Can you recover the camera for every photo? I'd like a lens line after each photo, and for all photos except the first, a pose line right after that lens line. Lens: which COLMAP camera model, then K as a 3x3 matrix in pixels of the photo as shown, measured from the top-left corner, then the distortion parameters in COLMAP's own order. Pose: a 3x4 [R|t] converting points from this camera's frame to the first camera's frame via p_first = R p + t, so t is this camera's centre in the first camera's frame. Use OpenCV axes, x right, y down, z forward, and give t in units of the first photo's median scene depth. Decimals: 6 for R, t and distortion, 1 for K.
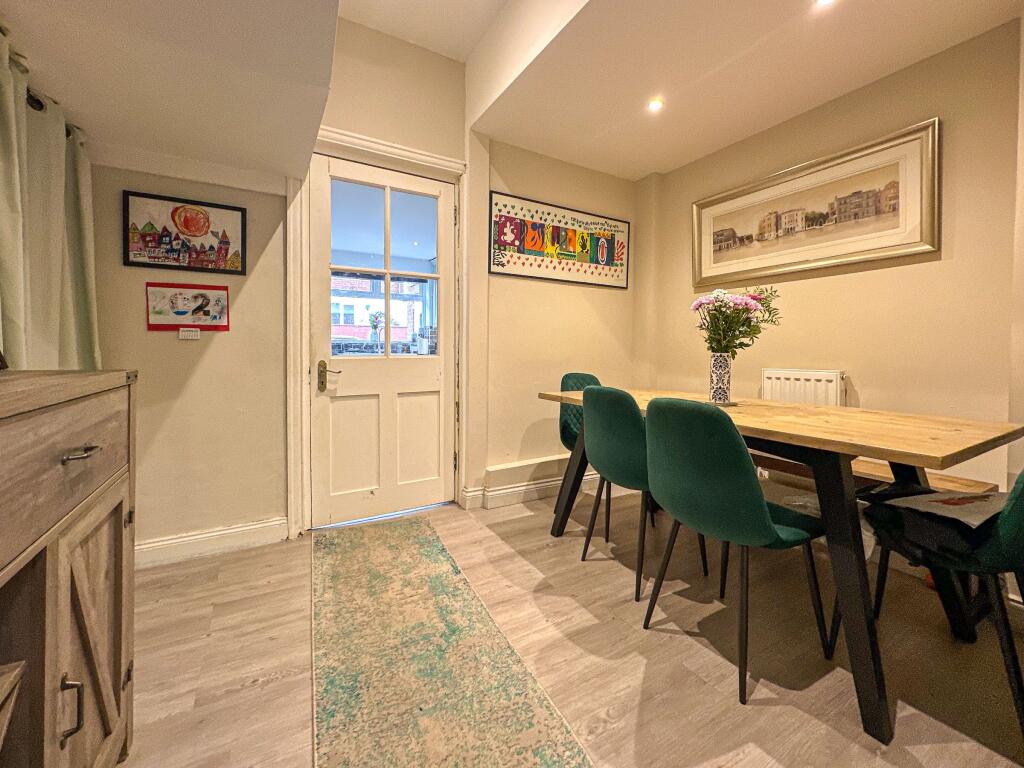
lens RADIAL K [[426.3, 0, 513.1], [0, 426.3, 357.5], [0, 0, 1]] dist [-0.000612, -0.000221]
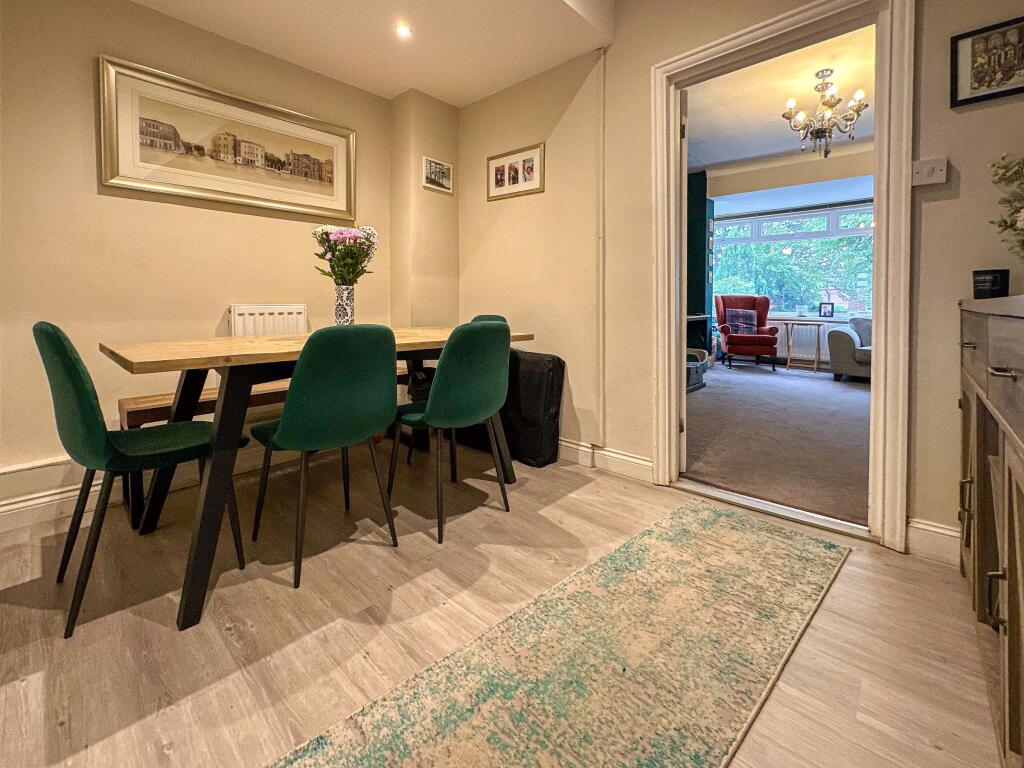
lens RADIAL K [[441.9, 0, 511.6], [0, 441.9, 311.7], [0, 0, 1]] dist [-0.001683, 0.000374]
pose [[-0.292114, -0.030391, 0.955901, -0.681801], [0.003582, 0.999453, 0.032870, 0.016367], [-0.956377, 0.013026, -0.291845, 0.993308]]
